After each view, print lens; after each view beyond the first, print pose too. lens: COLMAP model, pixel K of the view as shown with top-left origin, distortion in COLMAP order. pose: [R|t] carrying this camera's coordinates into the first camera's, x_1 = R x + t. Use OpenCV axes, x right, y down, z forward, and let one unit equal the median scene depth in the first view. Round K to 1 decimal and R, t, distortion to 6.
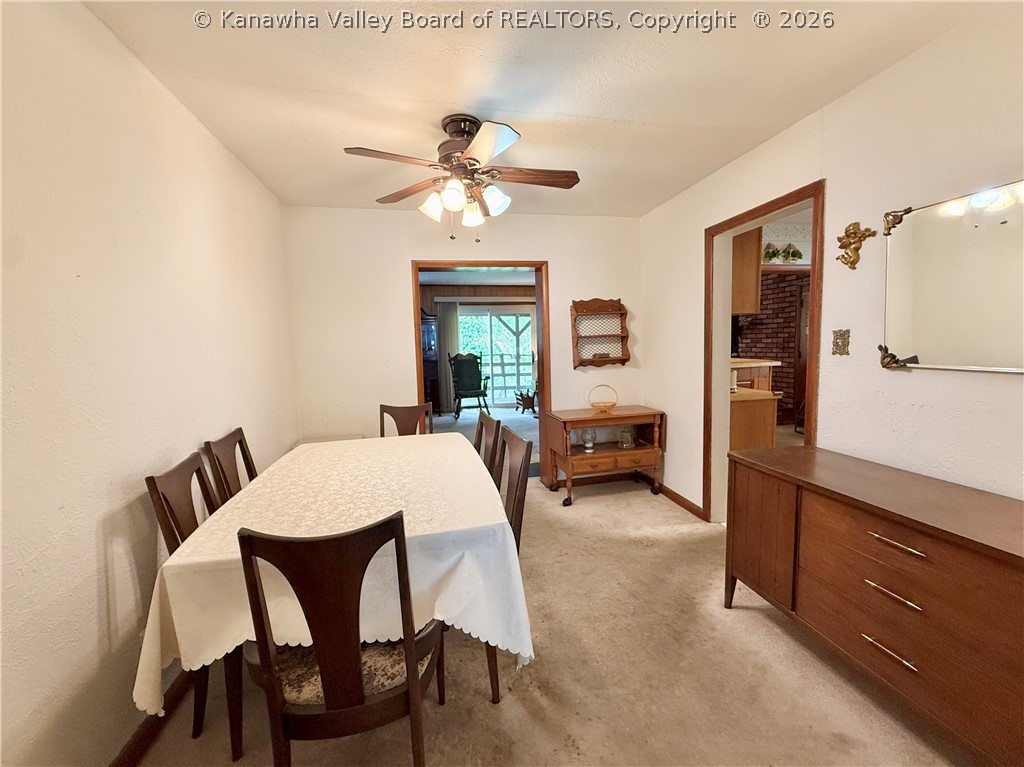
lens RADIAL K [[436.0, 0, 507.0], [0, 436.0, 384.9], [0, 0, 1]] dist [-0.002837, -0.000195]
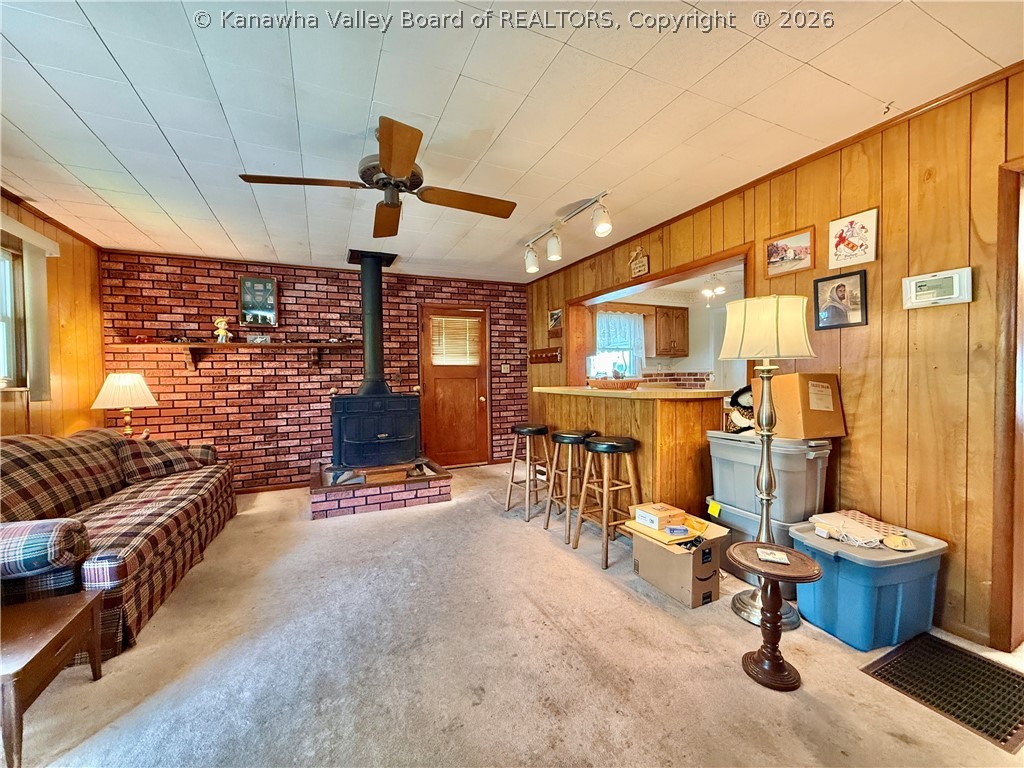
lens RADIAL K [[408.4, 0, 511.5], [0, 408.4, 384.4], [0, 0, 1]] dist [-0.000036, -0.000063]
pose [[-0.233229, 0.006988, 0.972397, -0.116029], [0.113644, 0.993318, 0.020119, -0.063632], [-0.965758, 0.115199, -0.232465, 0.893410]]
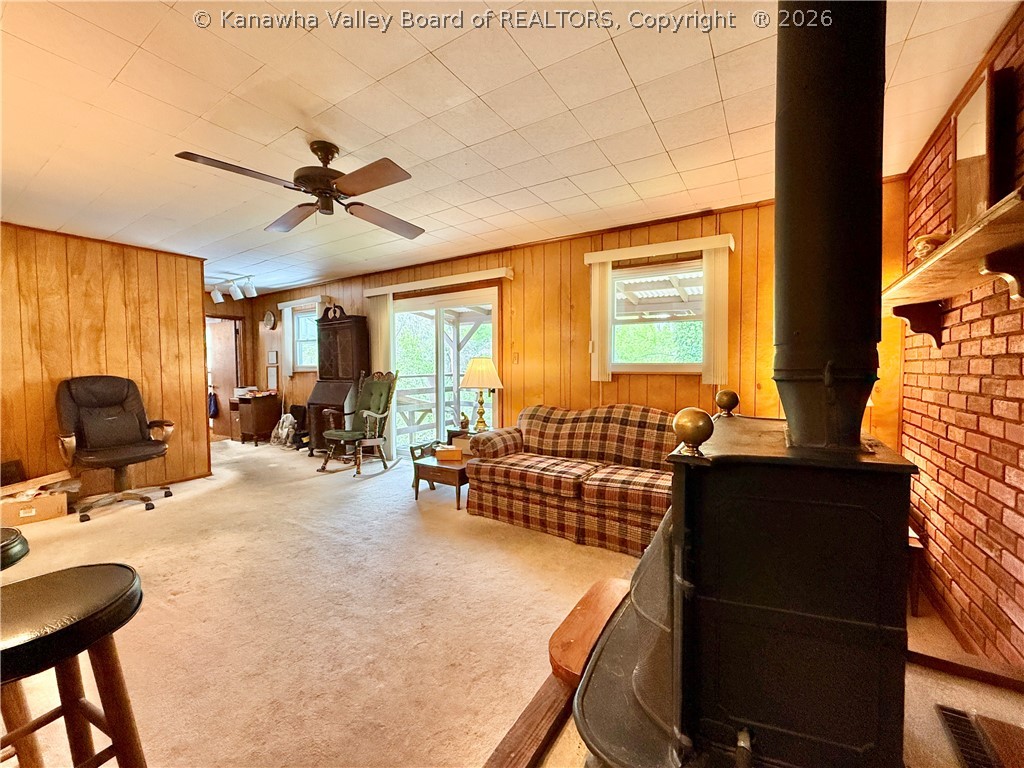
lens RADIAL K [[408.4, 0, 511.5], [0, 408.4, 384.4], [0, 0, 1]] dist [-0.000036, -0.000063]
pose [[0.721055, 0.047059, -0.691278, 0.506029], [-0.081540, 0.996521, -0.017214, -0.065834], [0.688063, 0.068779, 0.722384, 0.773071]]
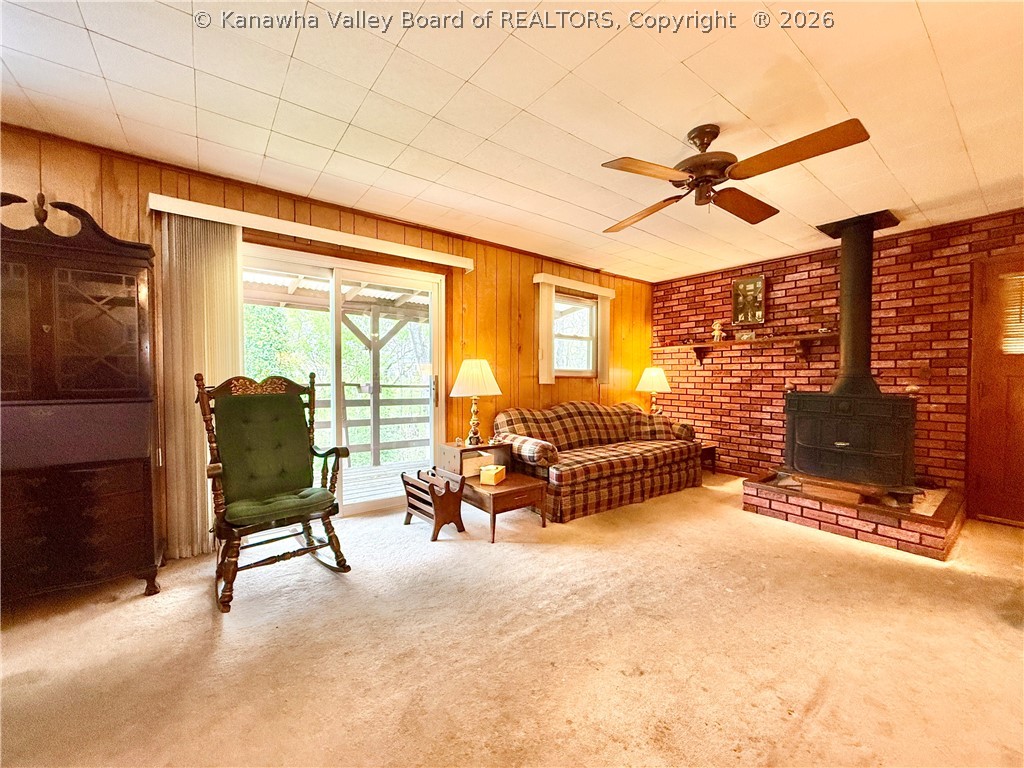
lens RADIAL K [[408.4, 0, 511.5], [0, 408.4, 384.4], [0, 0, 1]] dist [-0.000036, -0.000063]
pose [[0.897736, 0.014428, 0.440297, -0.067529], [0.019542, 0.997175, -0.072523, -0.044394], [-0.440099, 0.073711, 0.894919, 0.702620]]
